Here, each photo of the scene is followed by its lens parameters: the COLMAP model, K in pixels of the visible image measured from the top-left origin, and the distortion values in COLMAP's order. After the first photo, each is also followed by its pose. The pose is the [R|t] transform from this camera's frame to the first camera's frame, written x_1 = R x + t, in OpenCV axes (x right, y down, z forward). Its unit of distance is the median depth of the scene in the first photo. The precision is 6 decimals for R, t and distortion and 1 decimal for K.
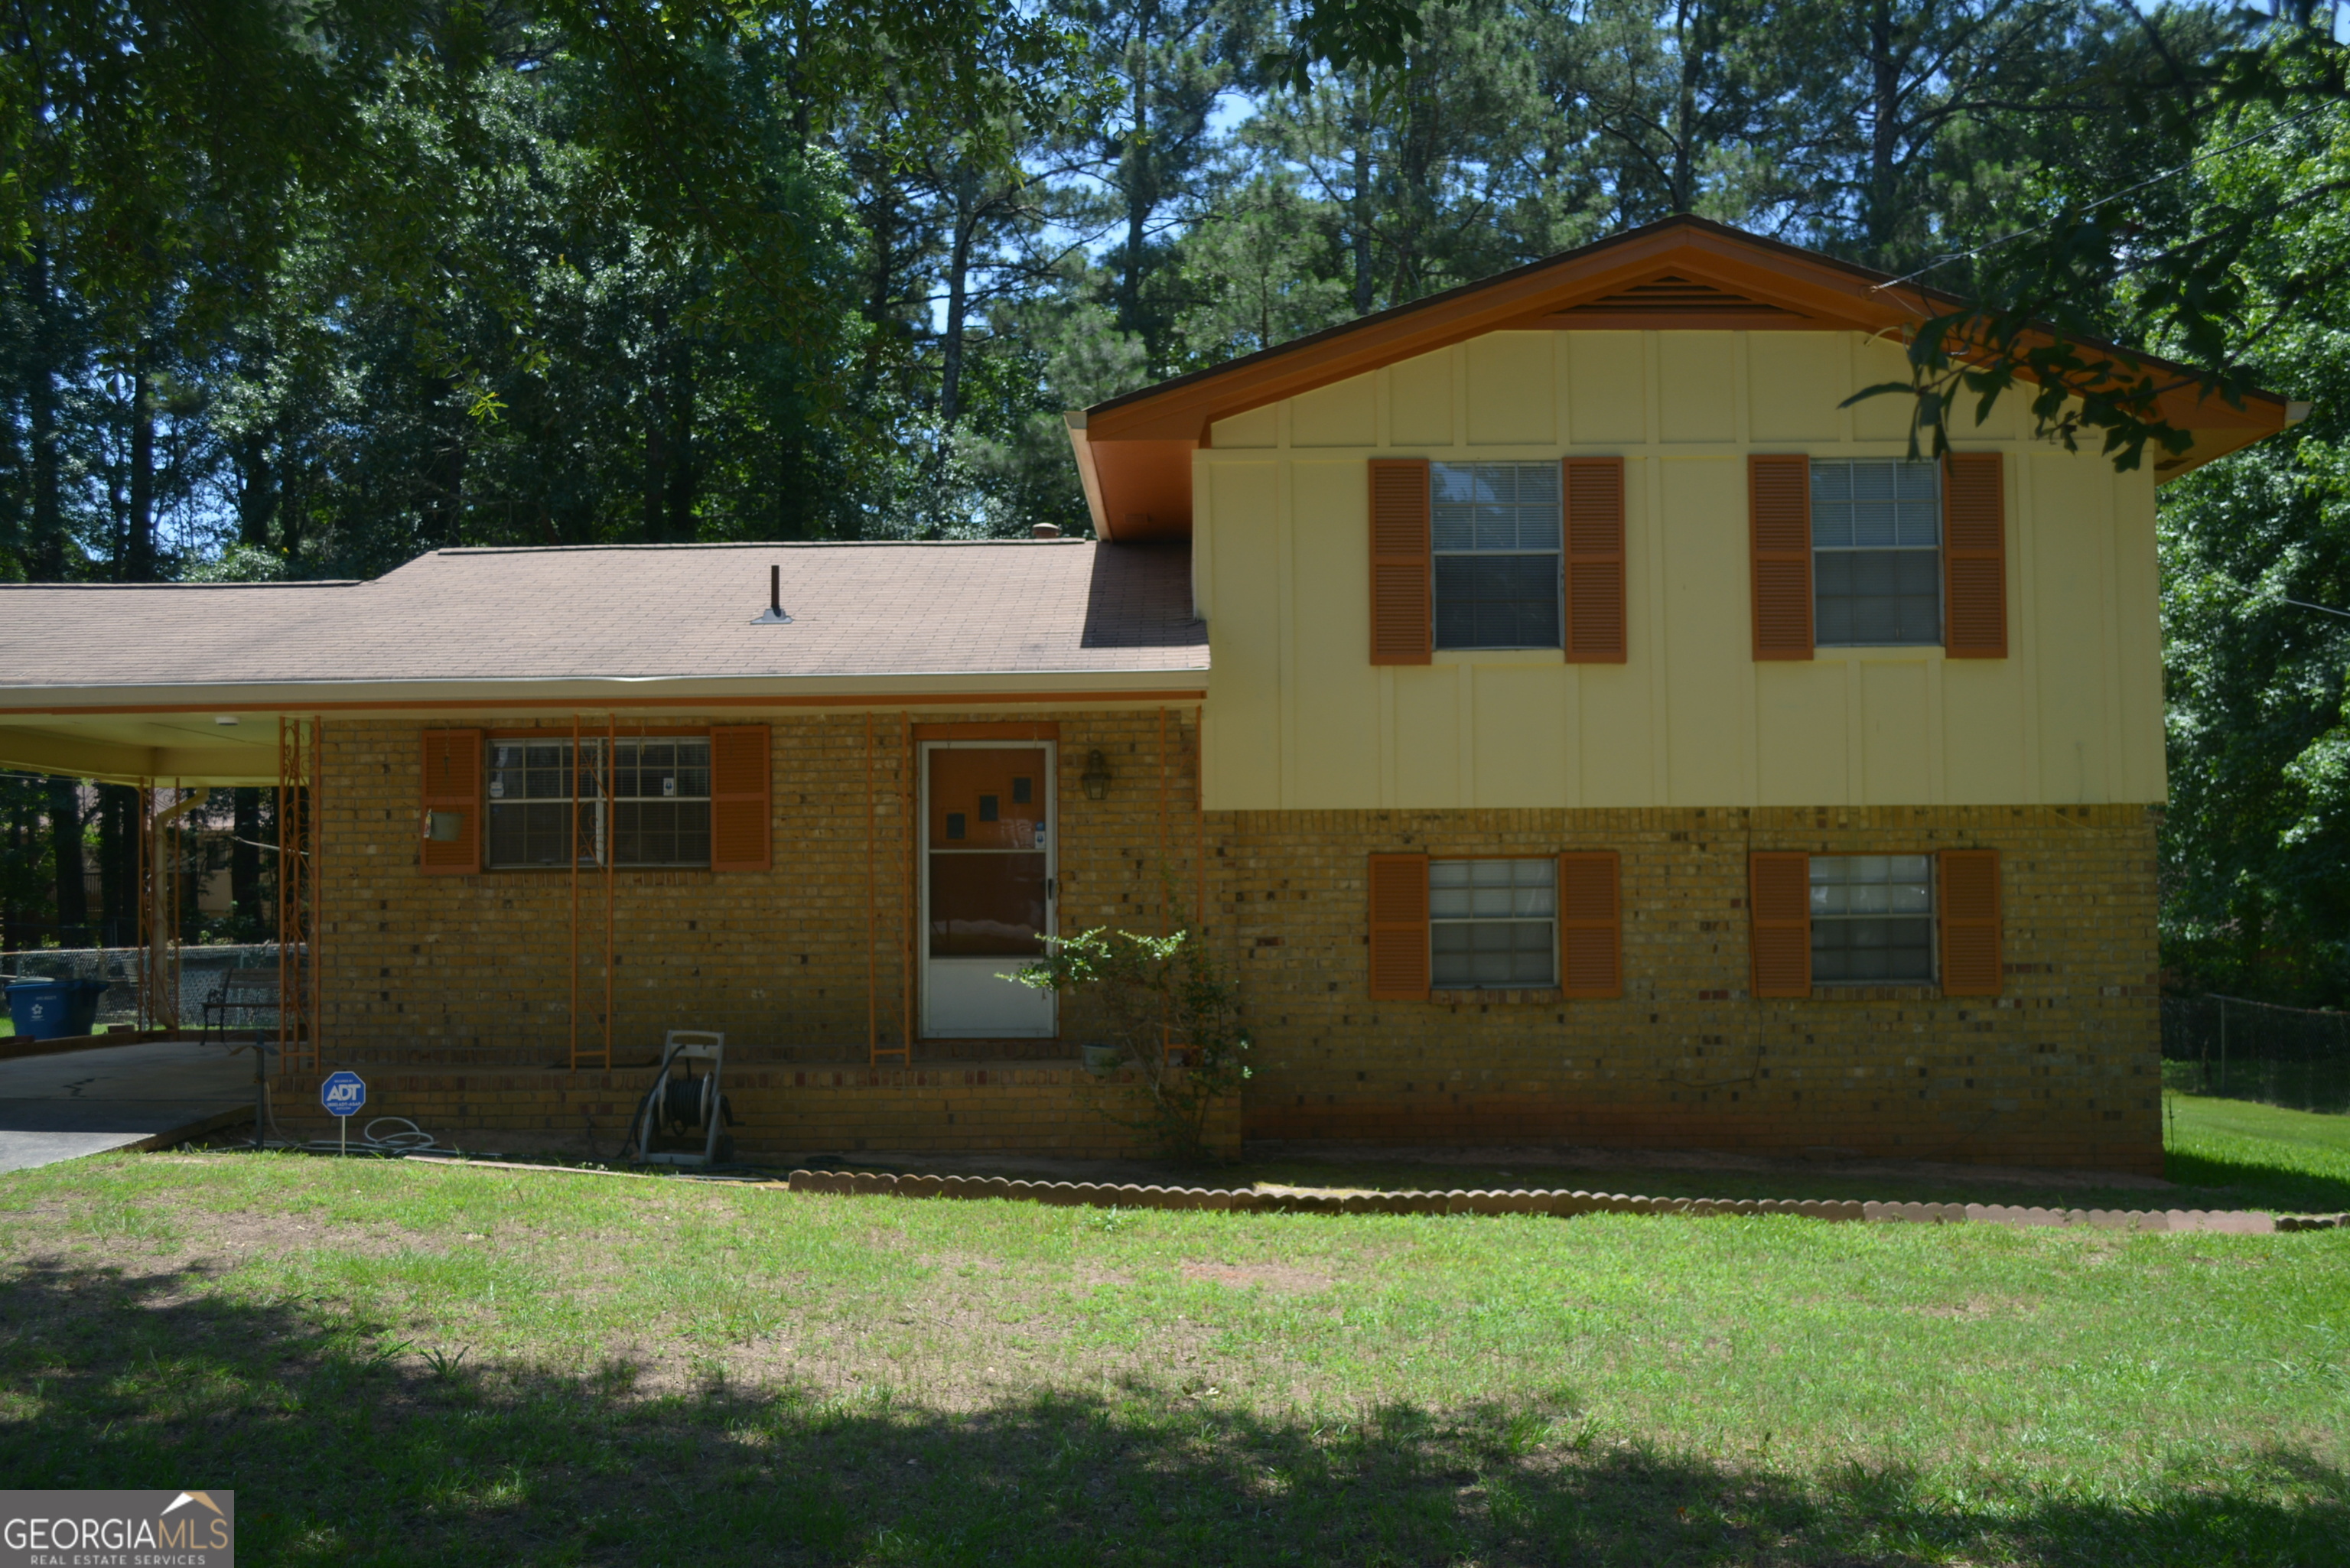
lens RADIAL K [[2203.4, 0, 1175.5], [0, 2203.4, 795.9], [0, 0, 1]] dist [-0.016609, 0.000000]
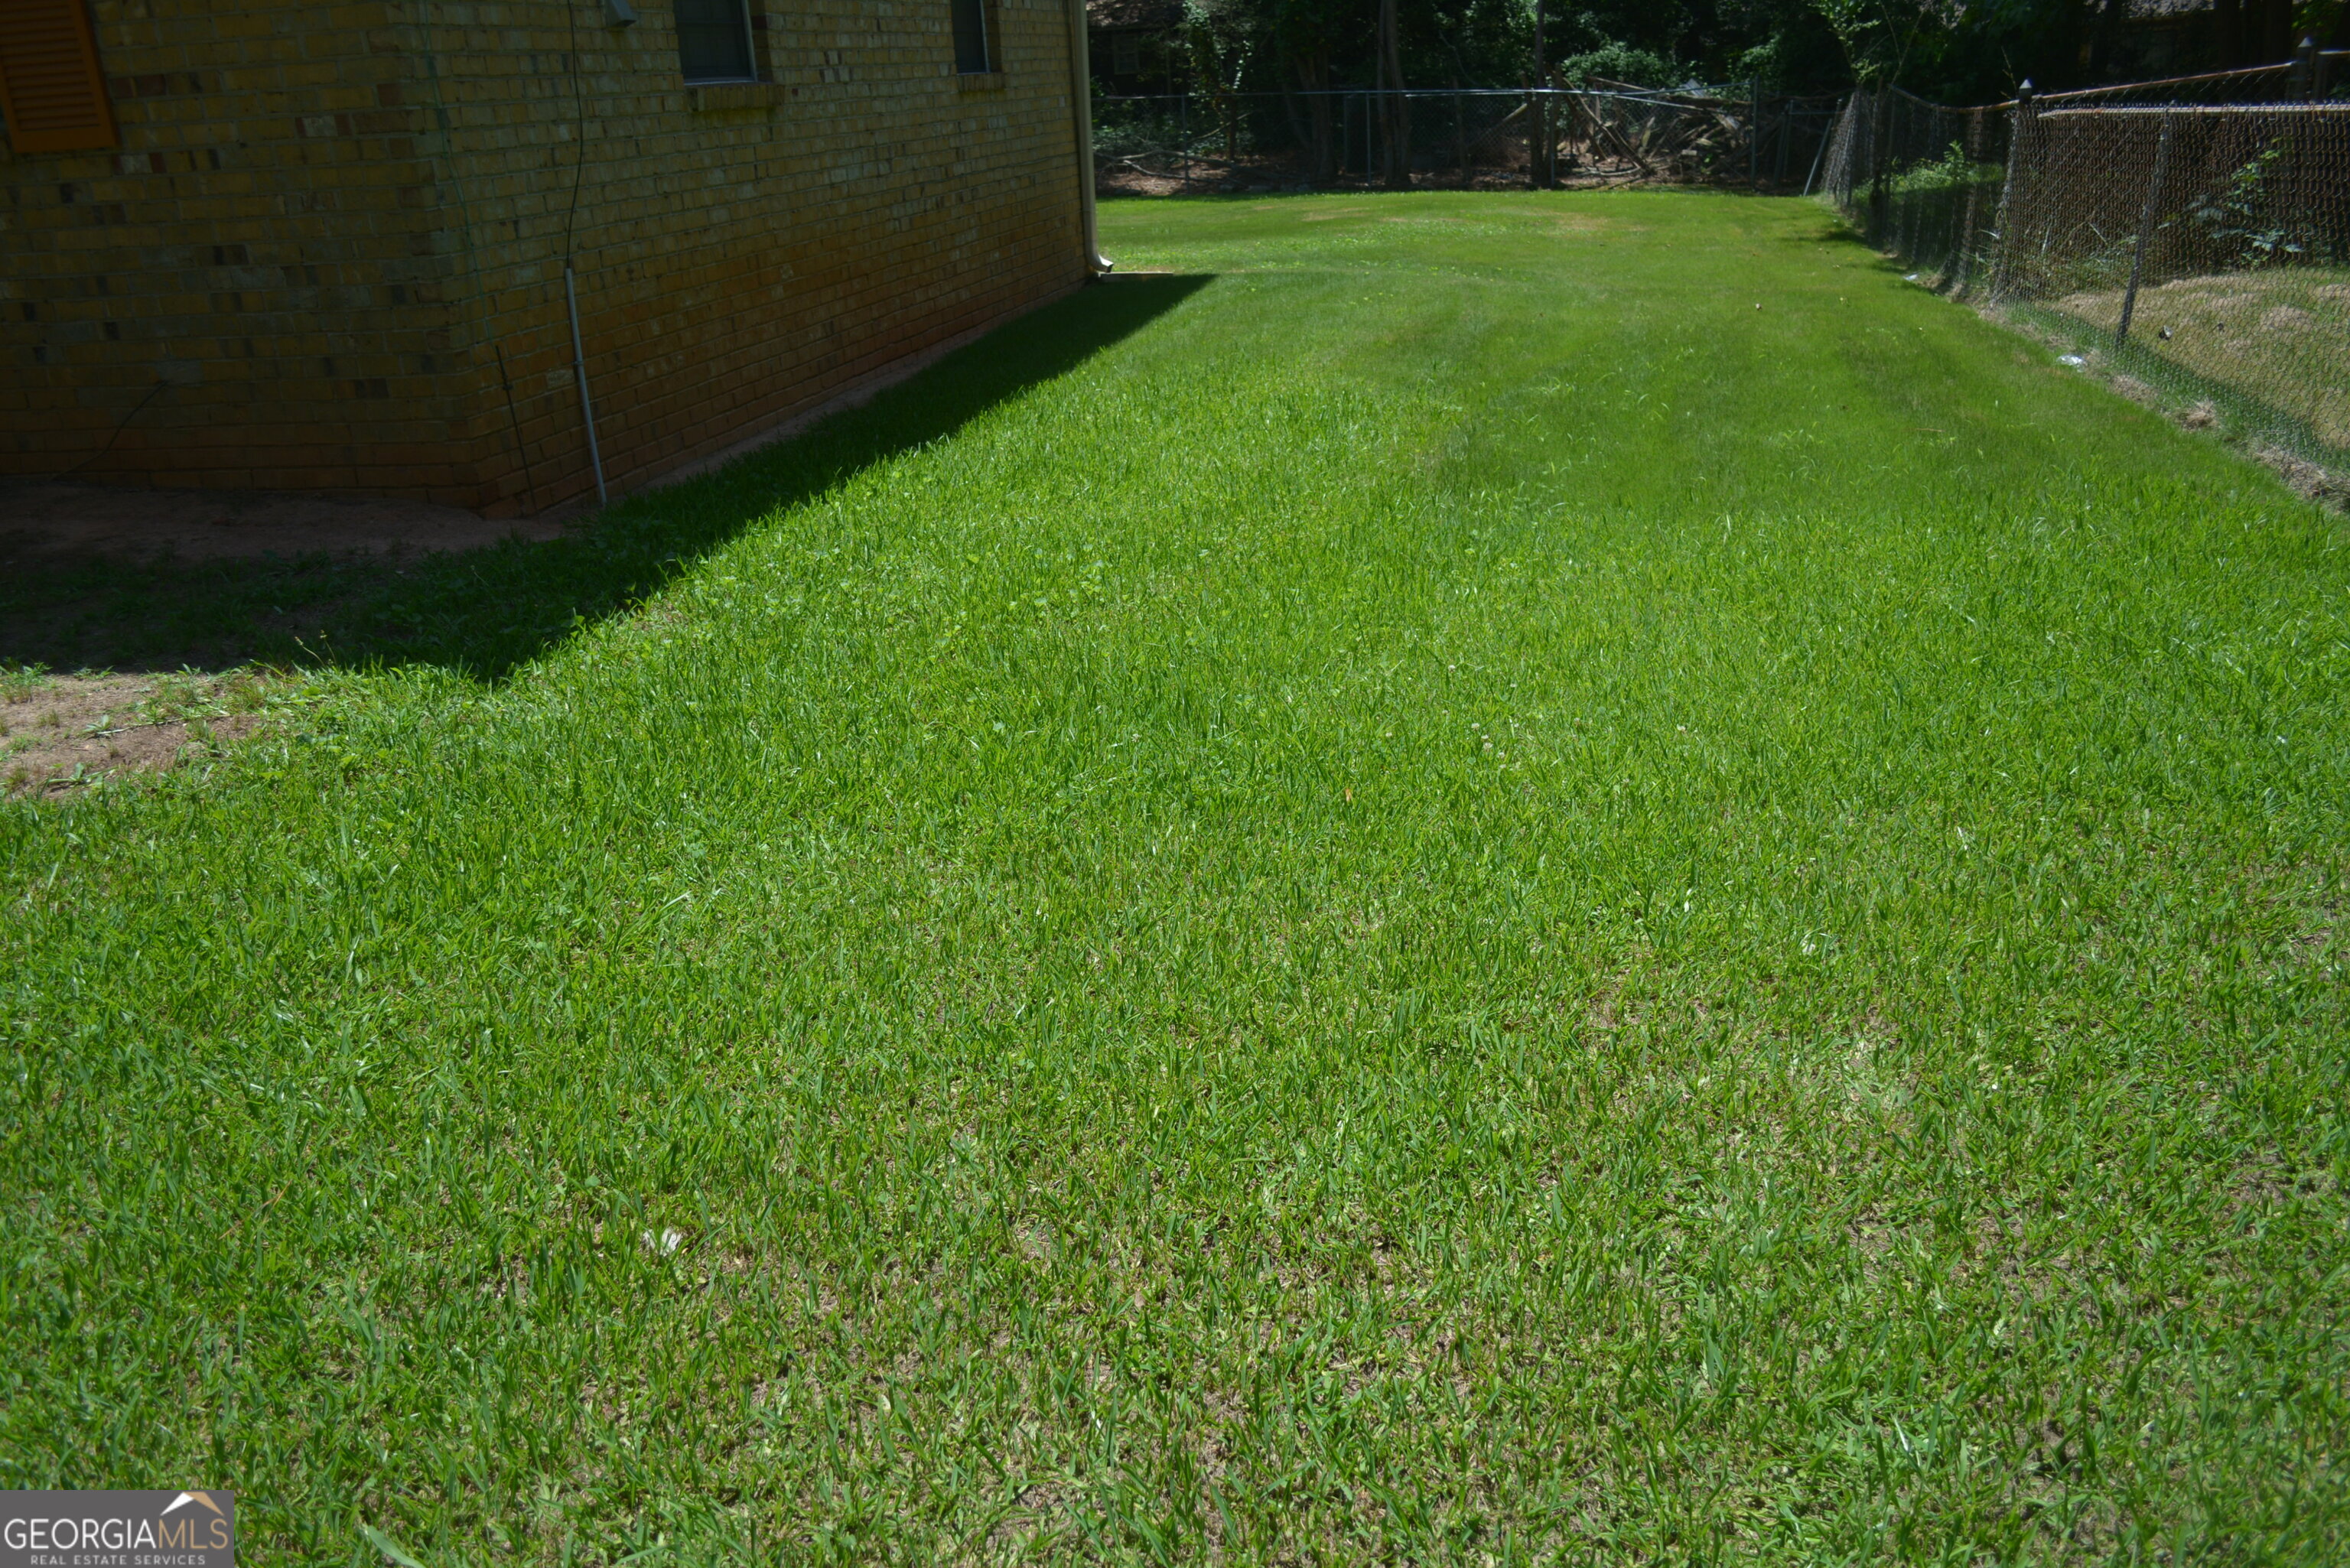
lens RADIAL K [[1840.0, 0, 1185.7], [0, 1840.0, 768.8], [0, 0, 1]] dist [-0.014540, 0.012742]
pose [[0.978540, 0.021177, -0.204966, 0.693369], [0.065390, 0.911376, 0.406346, 0.066703], [0.195407, -0.411029, 0.890433, 0.626724]]
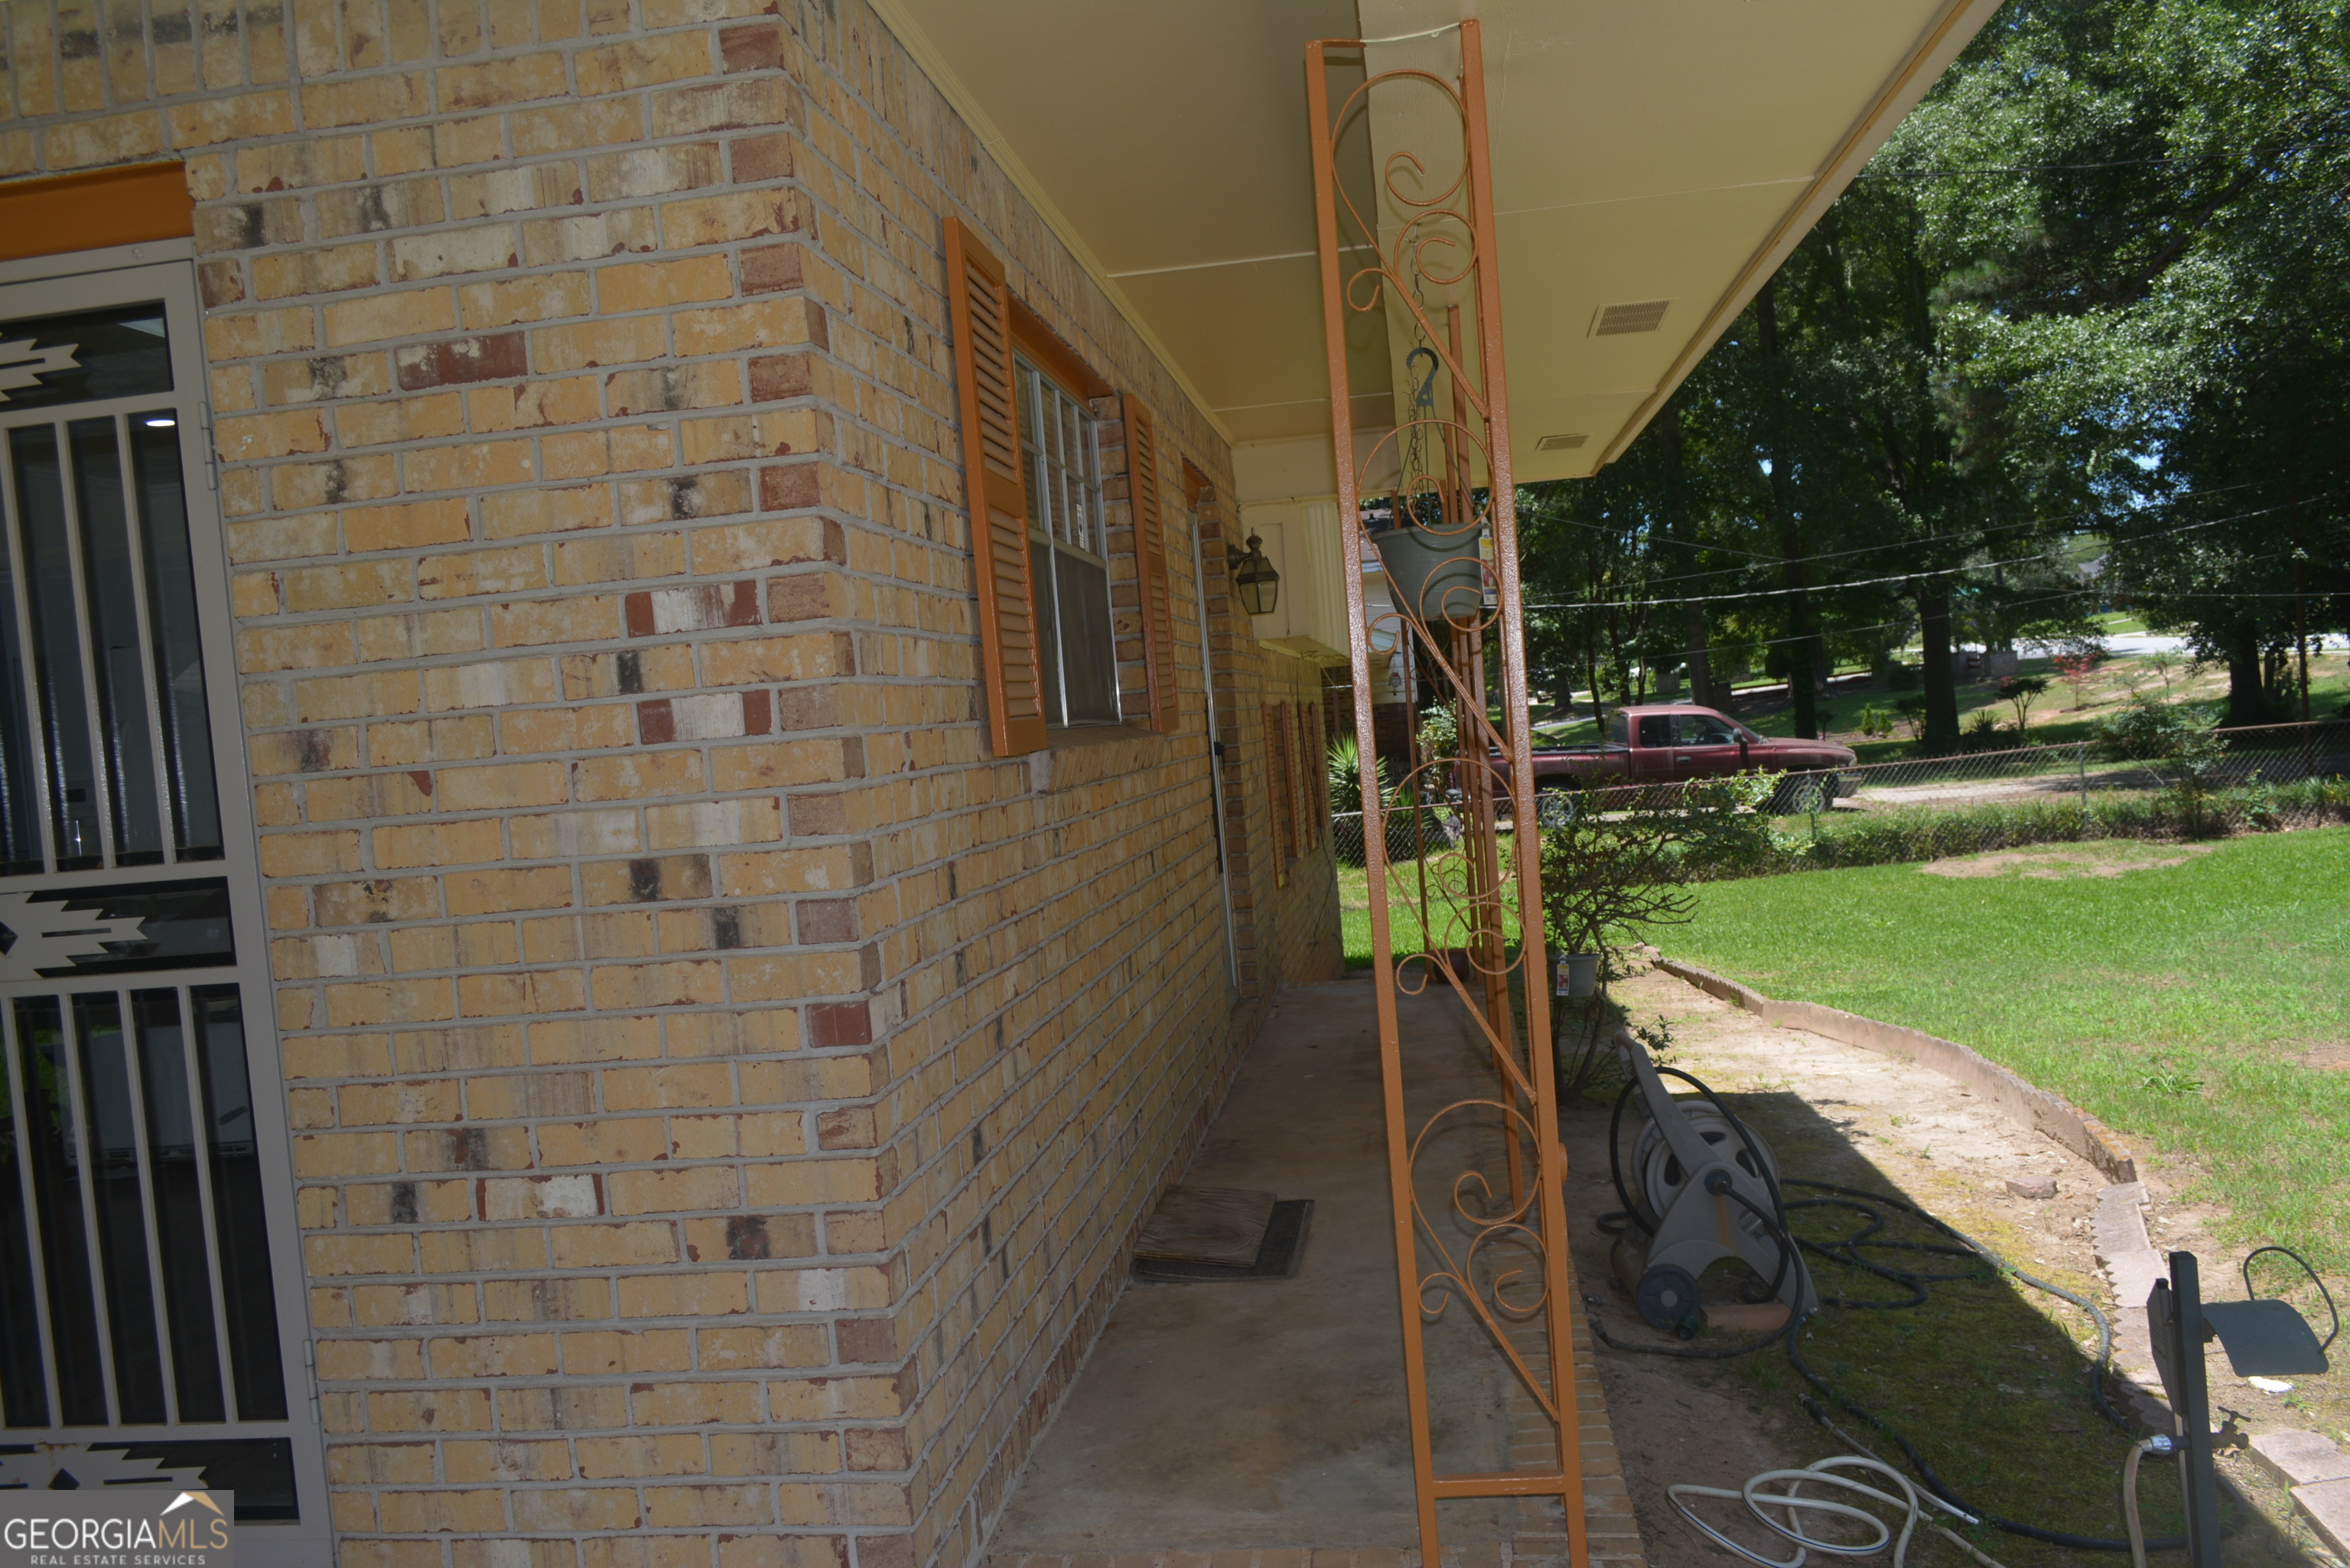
lens RADIAL K [[1840.0, 0, 1184.6], [0, 1840.0, 795.1], [0, 0, 1]] dist [-0.014540, 0.012742]
pose [[0.129532, -0.043030, 0.990641, -0.566277], [0.030353, 0.998762, 0.039414, 0.032421], [-0.991111, 0.024963, 0.130677, 0.949401]]
